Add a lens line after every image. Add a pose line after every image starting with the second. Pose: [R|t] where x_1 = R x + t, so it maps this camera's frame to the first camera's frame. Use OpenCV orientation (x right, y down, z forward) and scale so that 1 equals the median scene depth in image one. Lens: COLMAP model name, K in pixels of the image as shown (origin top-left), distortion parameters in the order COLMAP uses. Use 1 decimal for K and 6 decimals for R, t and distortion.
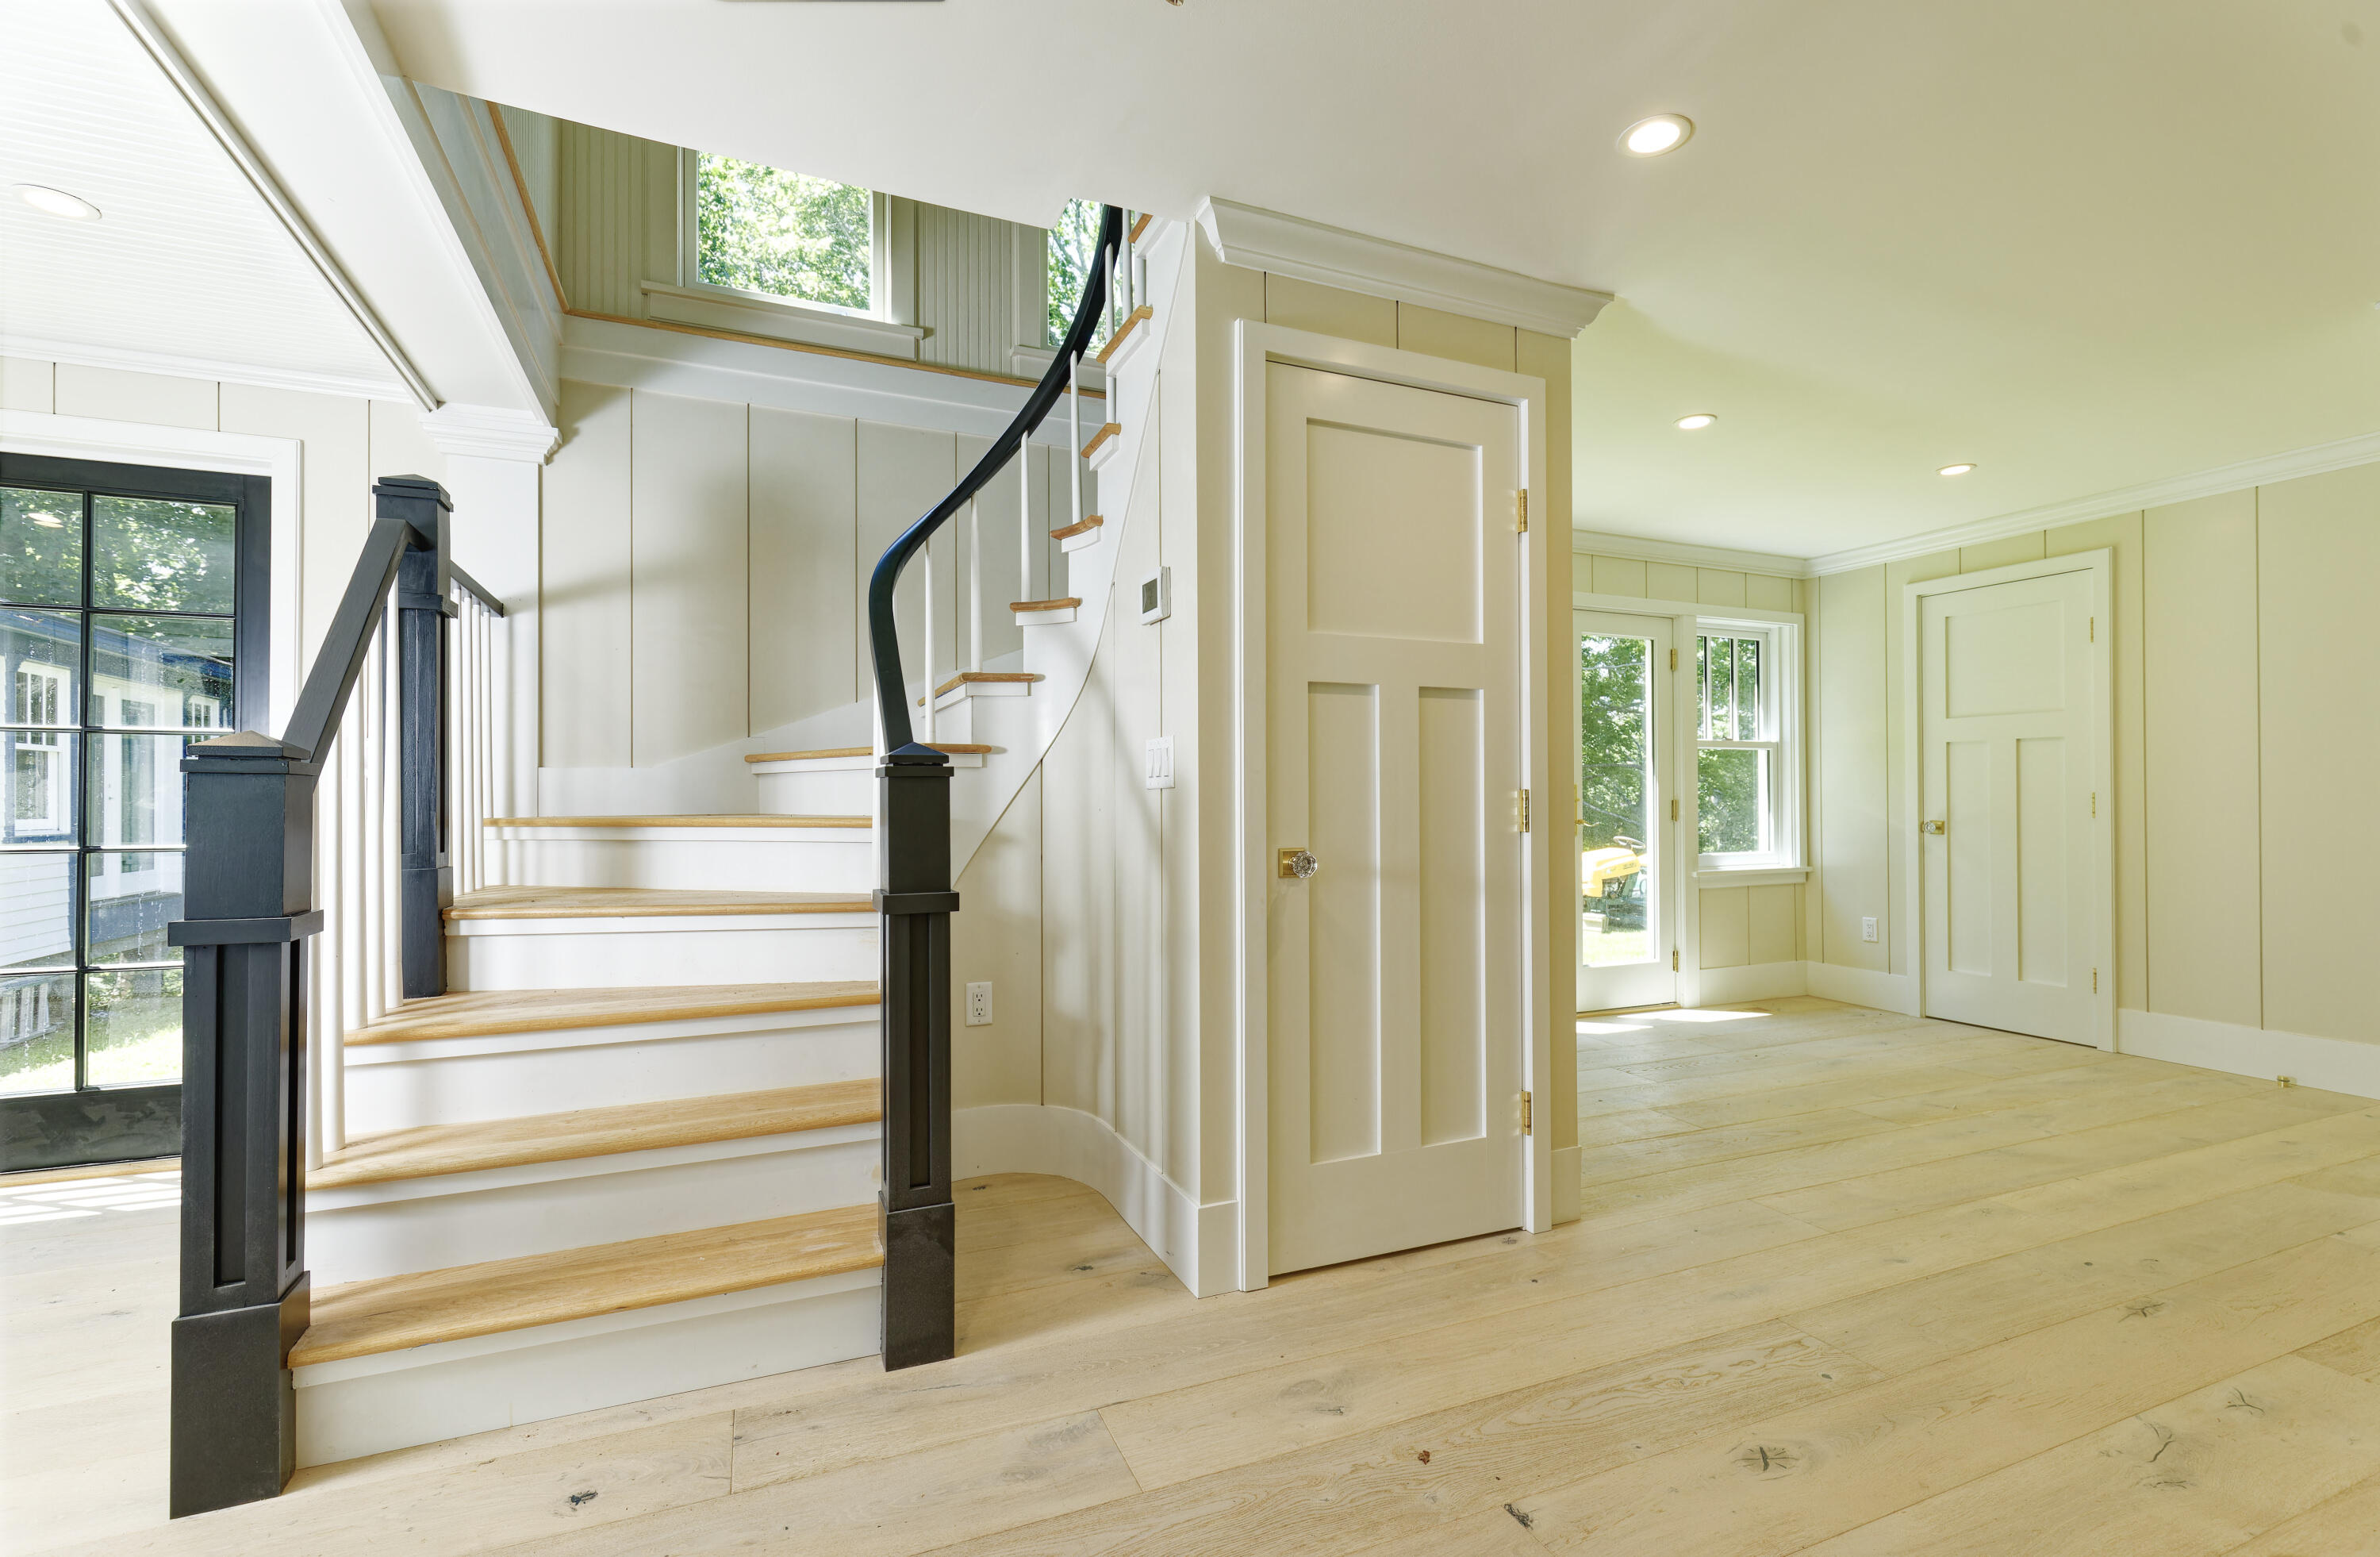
lens RADIAL K [[1047.3, 0, 1231.0], [0, 1047.3, 819.8], [0, 0, 1]] dist [-0.000291, -0.000301]
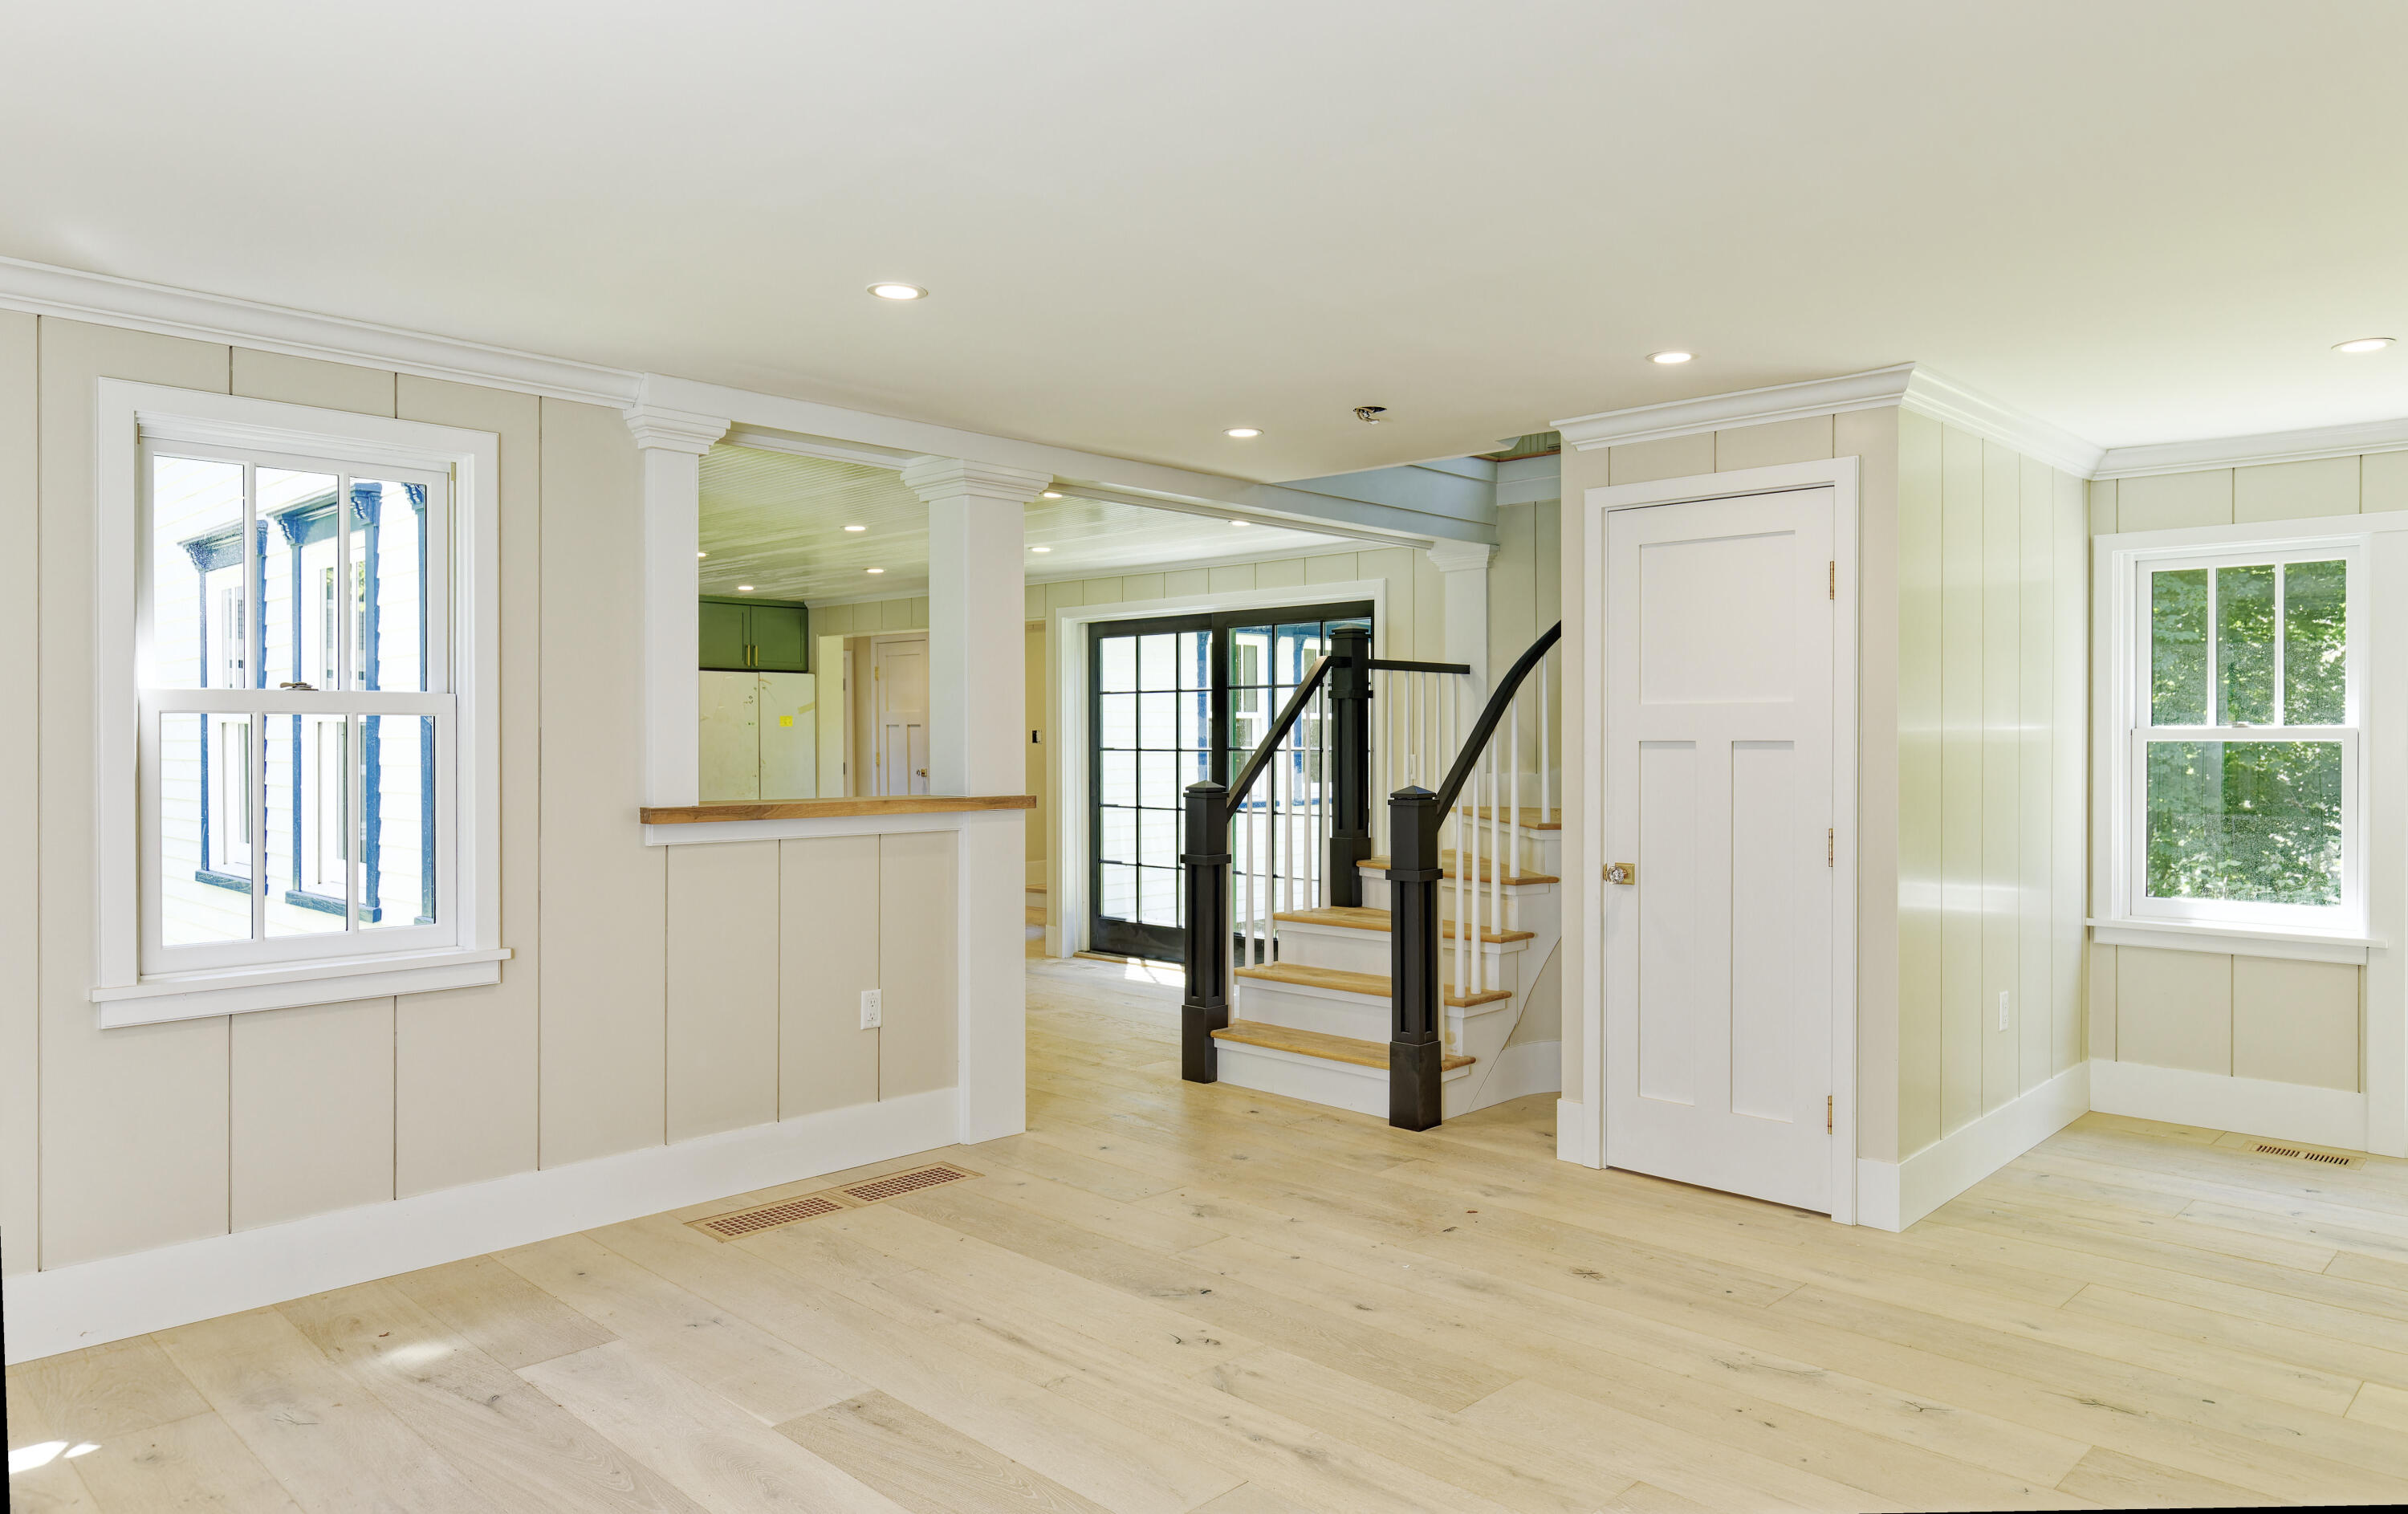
lens RADIAL K [[1553.3, 0, 1201.1], [0, 1553.3, 748.8], [0, 0, 1]] dist [0.001287, -0.000087]
pose [[0.373503, 0.007573, -0.927598, 1.465637], [-0.016351, 0.999865, 0.001579, -0.096332], [0.927485, 0.014578, 0.373576, -0.240262]]
